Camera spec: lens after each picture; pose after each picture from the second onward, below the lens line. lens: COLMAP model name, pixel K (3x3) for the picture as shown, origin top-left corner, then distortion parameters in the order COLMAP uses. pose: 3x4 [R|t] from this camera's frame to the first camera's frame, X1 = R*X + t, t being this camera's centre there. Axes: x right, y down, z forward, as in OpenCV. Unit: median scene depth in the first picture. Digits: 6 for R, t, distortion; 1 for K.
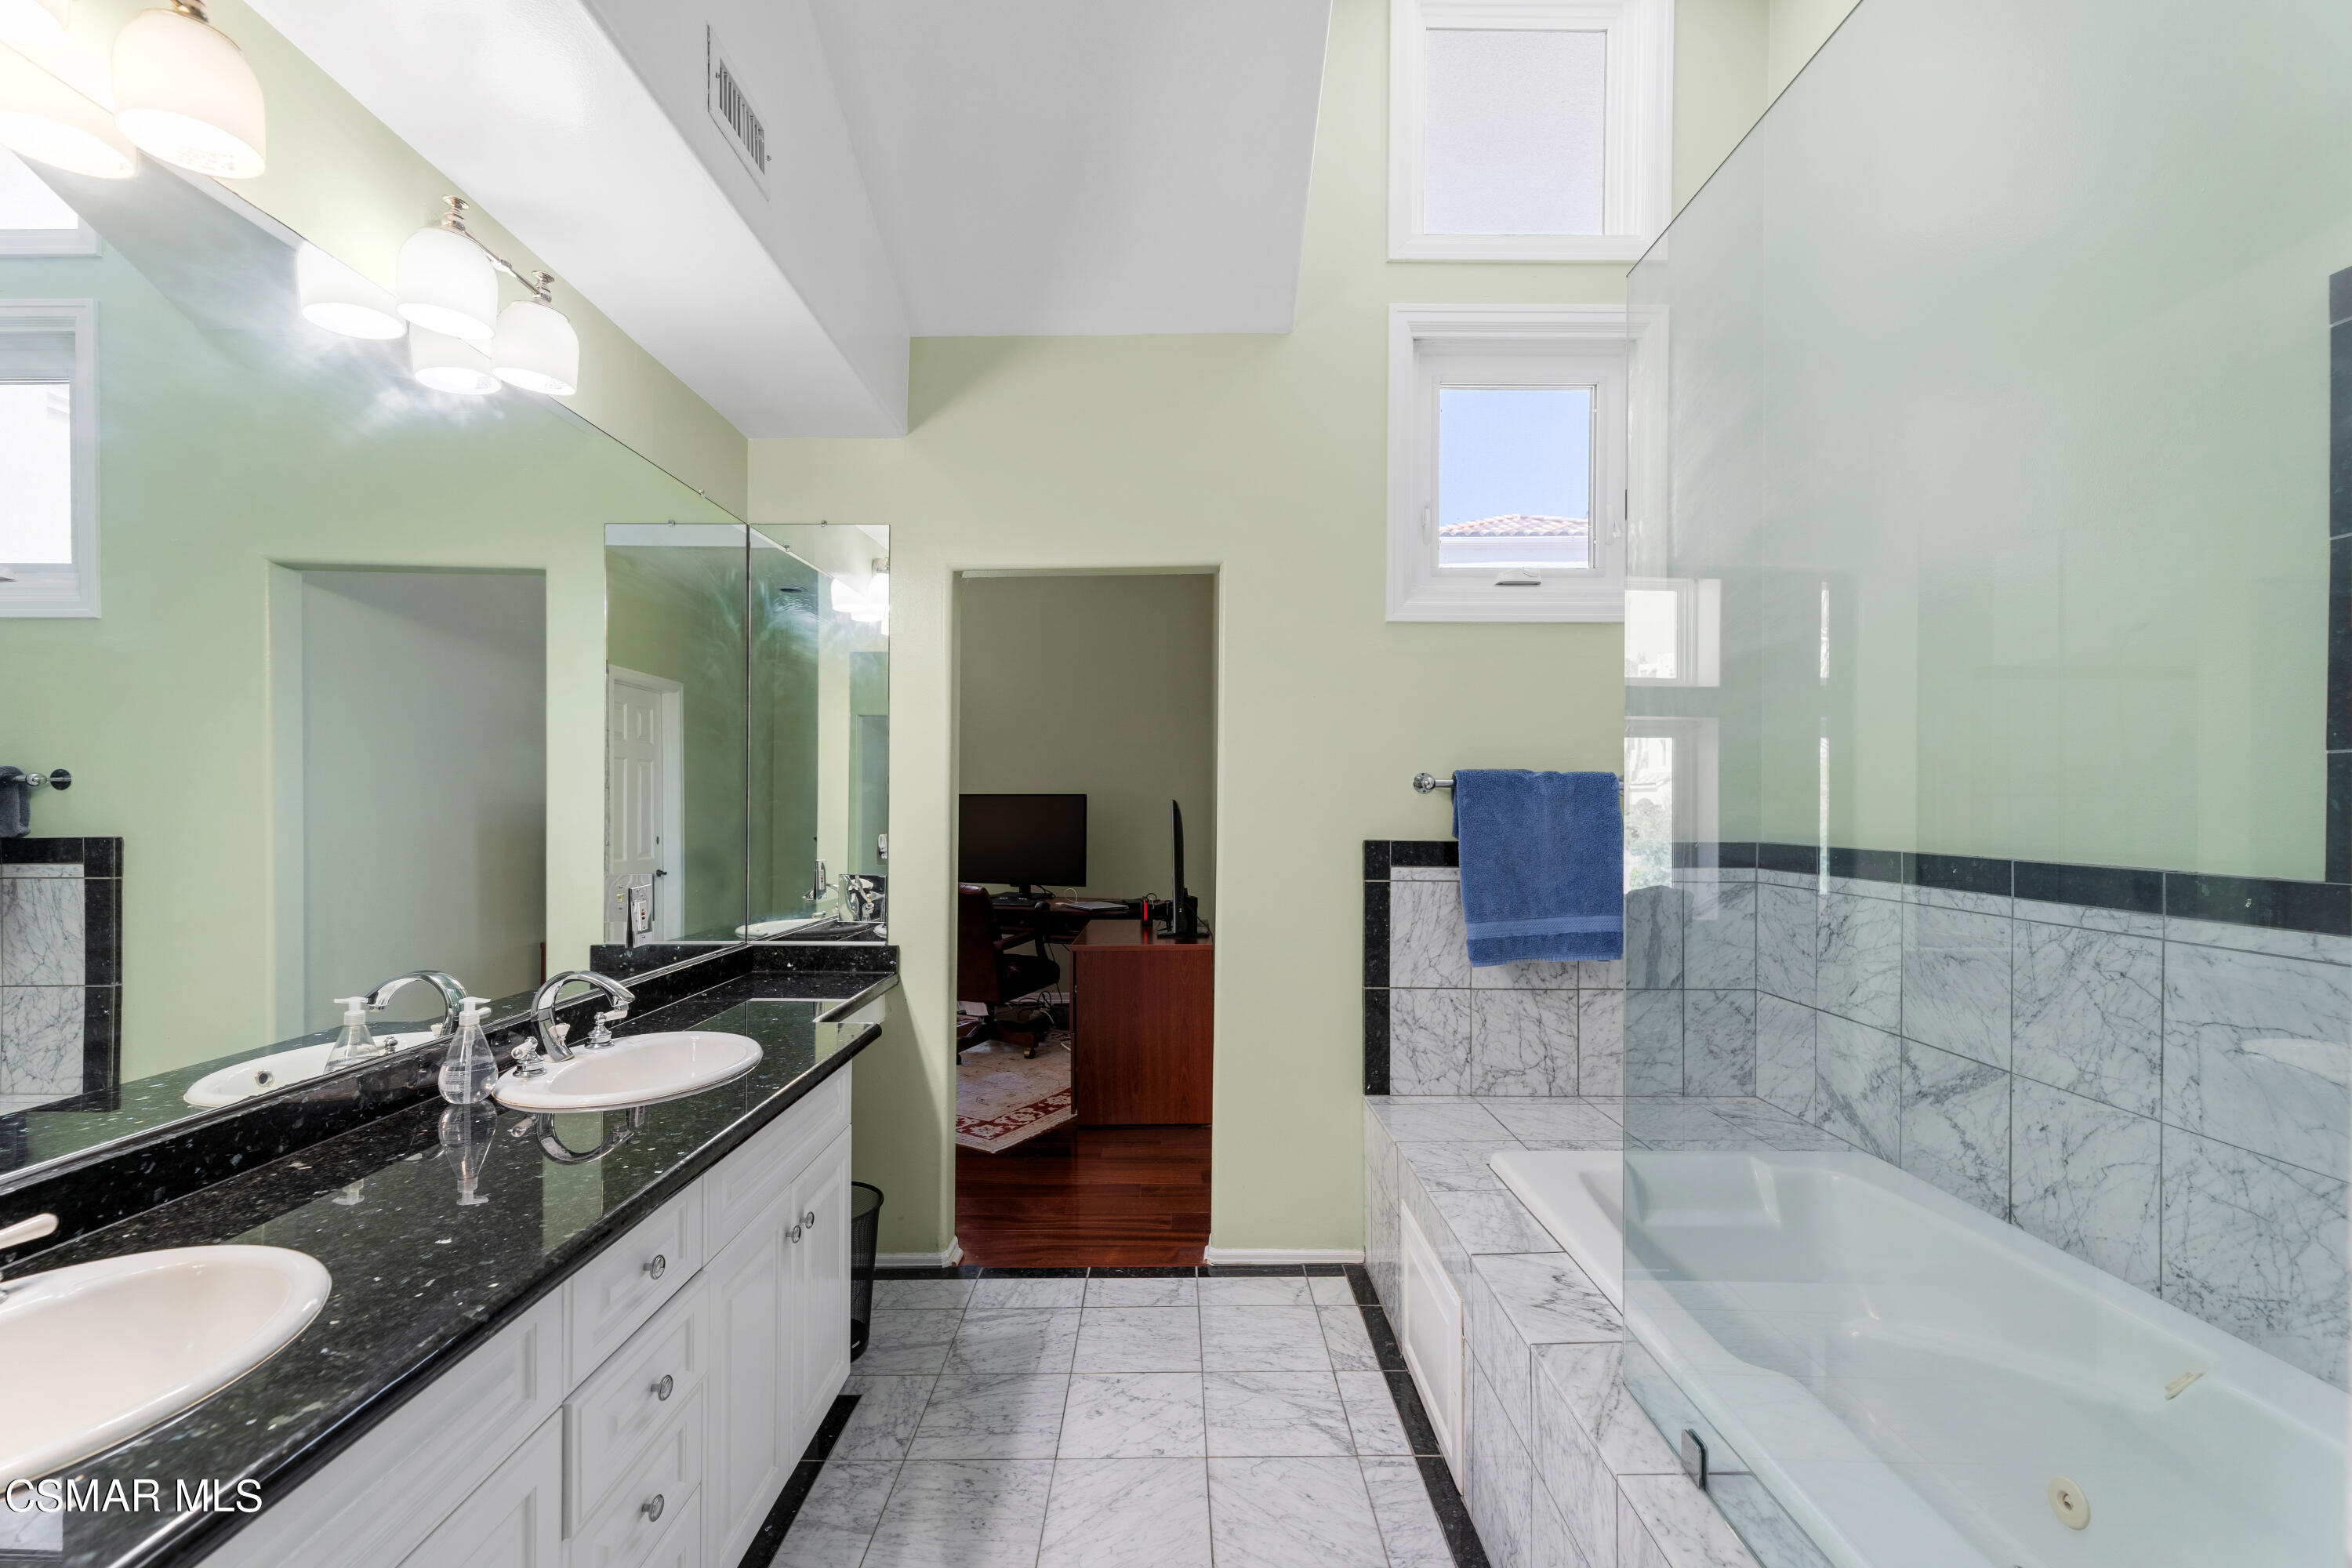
lens RADIAL K [[974.6, 0, 1183.0], [0, 974.6, 781.2], [0, 0, 1]] dist [0.002478, 0.000069]
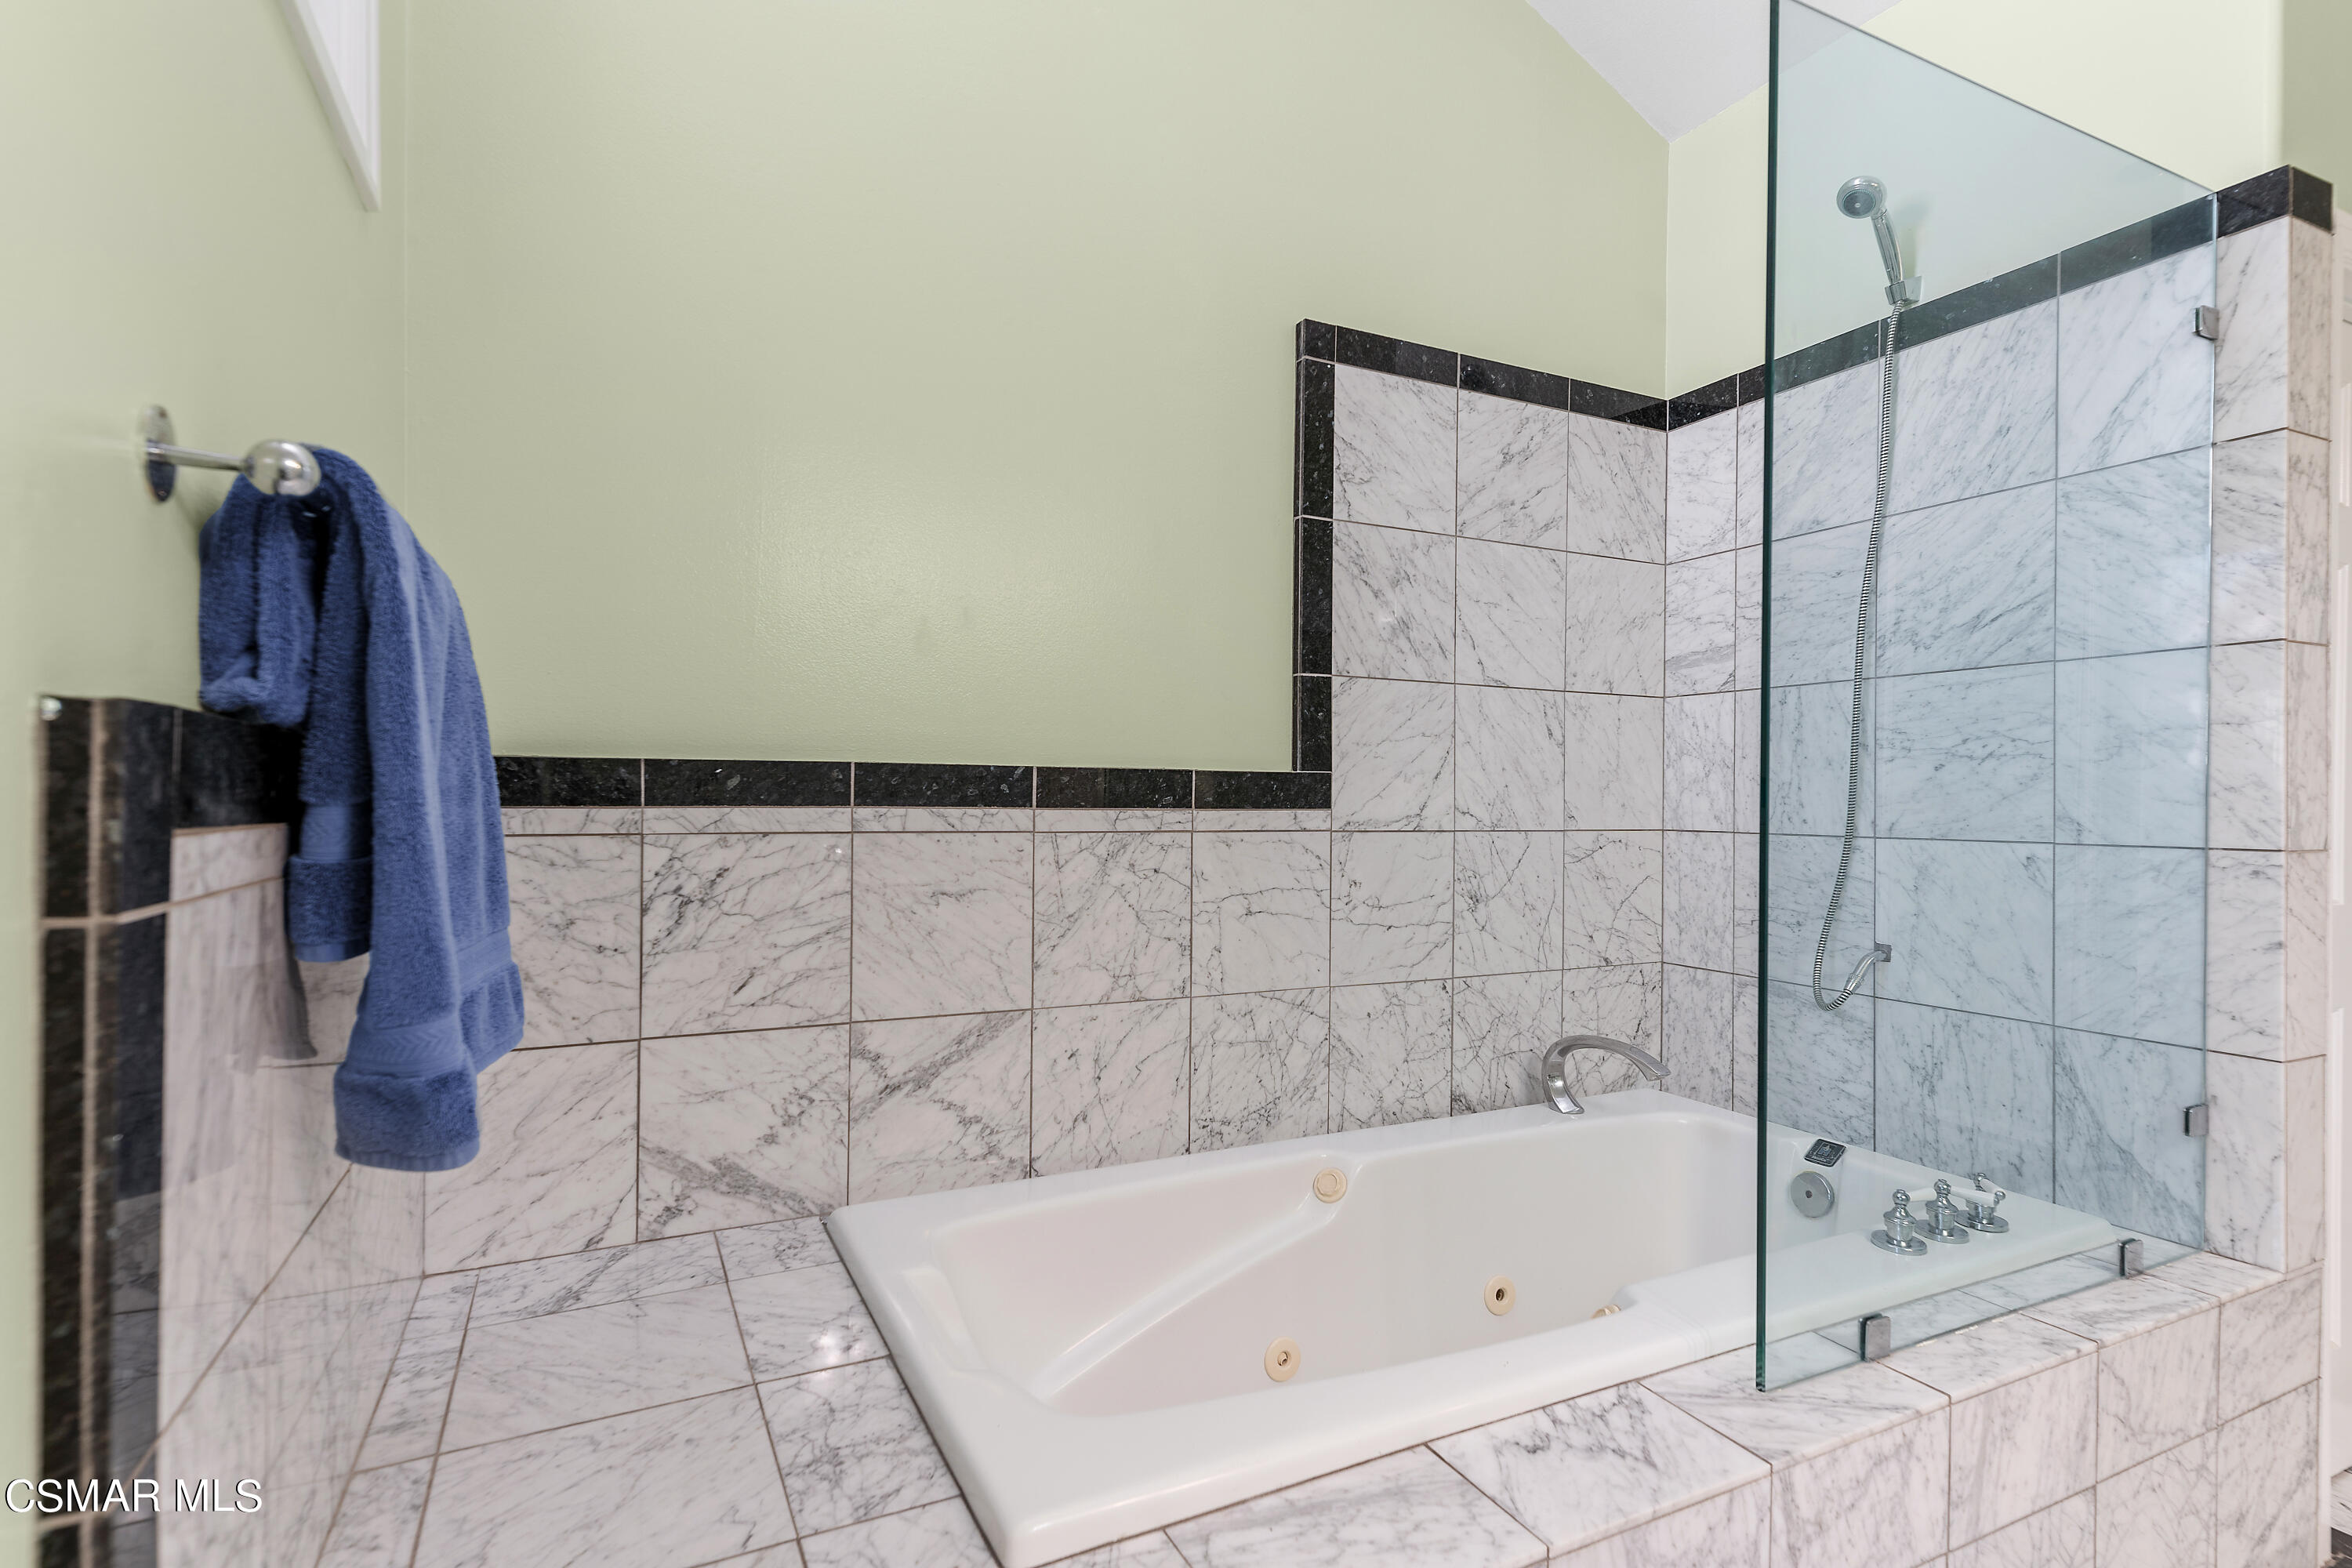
lens RADIAL K [[1149.9, 0, 1186.5], [0, 1149.9, 799.8], [0, 0, 1]] dist [0.007792, -0.000863]
pose [[-0.434087, -0.017059, 0.900709, -0.136059], [-0.032740, 0.999459, 0.003150, 0.106044], [-0.900276, -0.028121, -0.434411, 1.353948]]
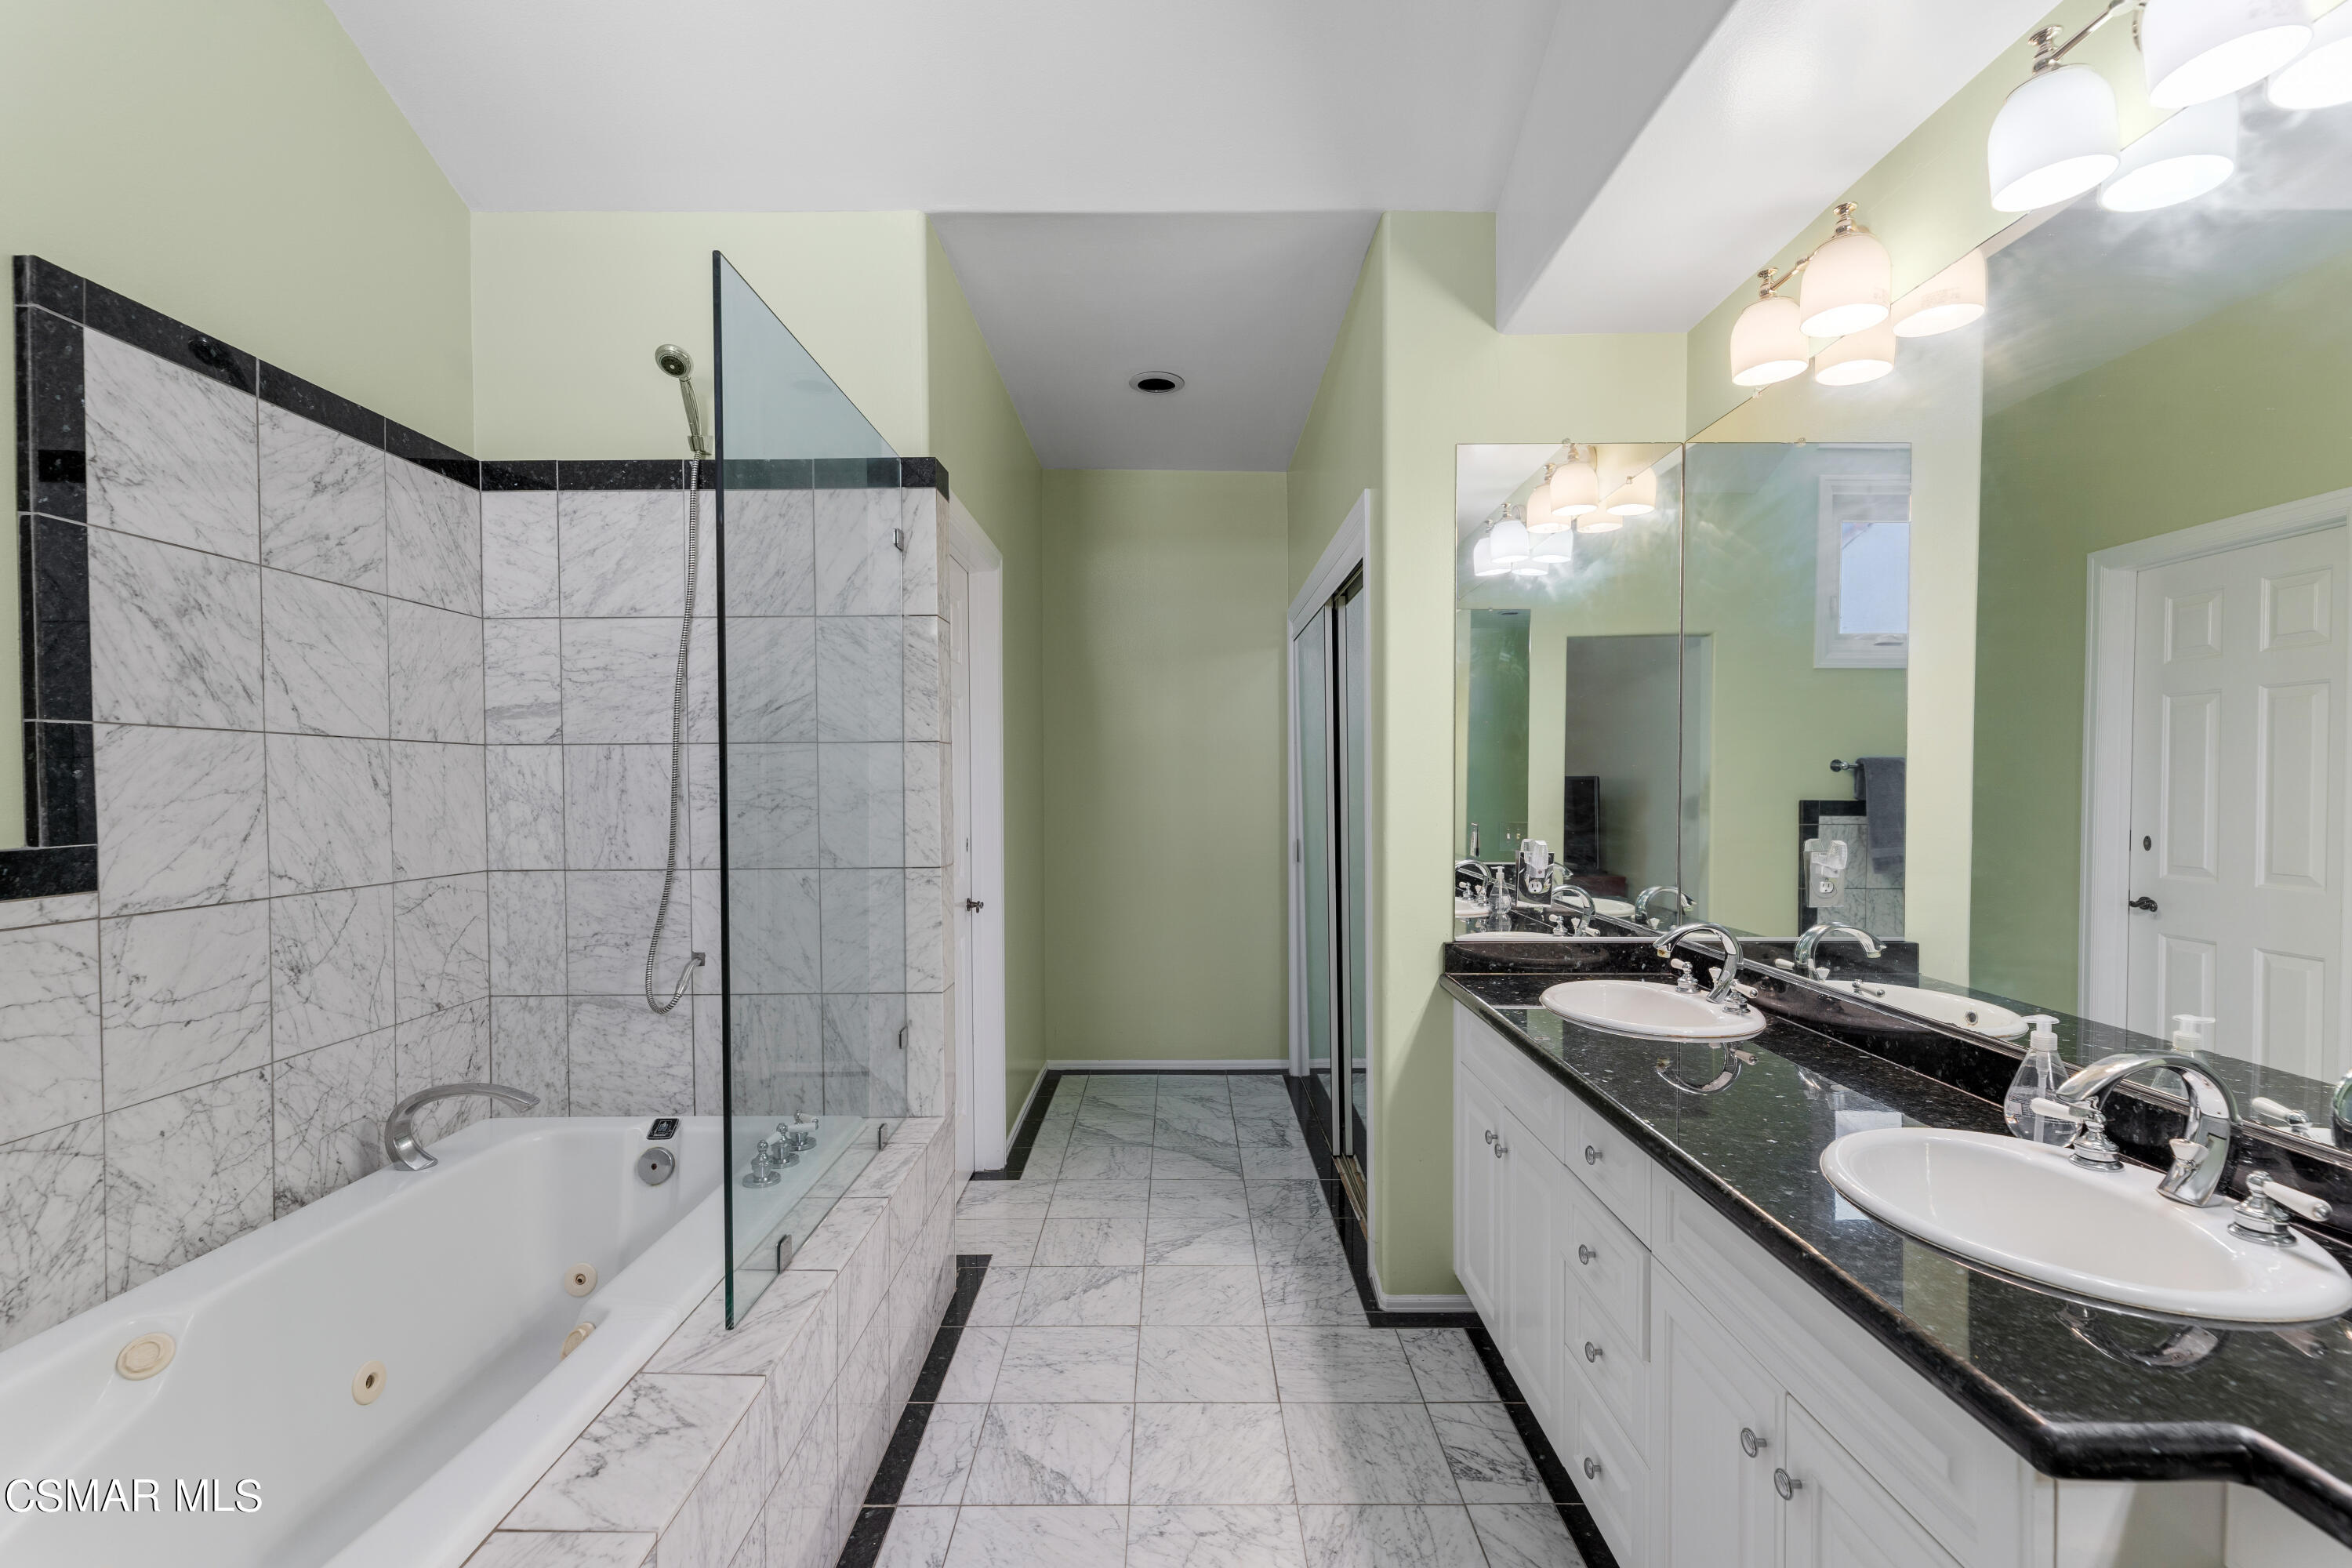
lens RADIAL K [[1046.4, 0, 1161.8], [0, 1046.4, 800.4], [0, 0, 1]] dist [0.011135, -0.002180]
pose [[-0.999709, -0.002914, 0.023955, -0.022650], [-0.003030, 0.999984, -0.004785, 0.042039], [-0.023941, -0.004856, -0.999702, 1.546320]]
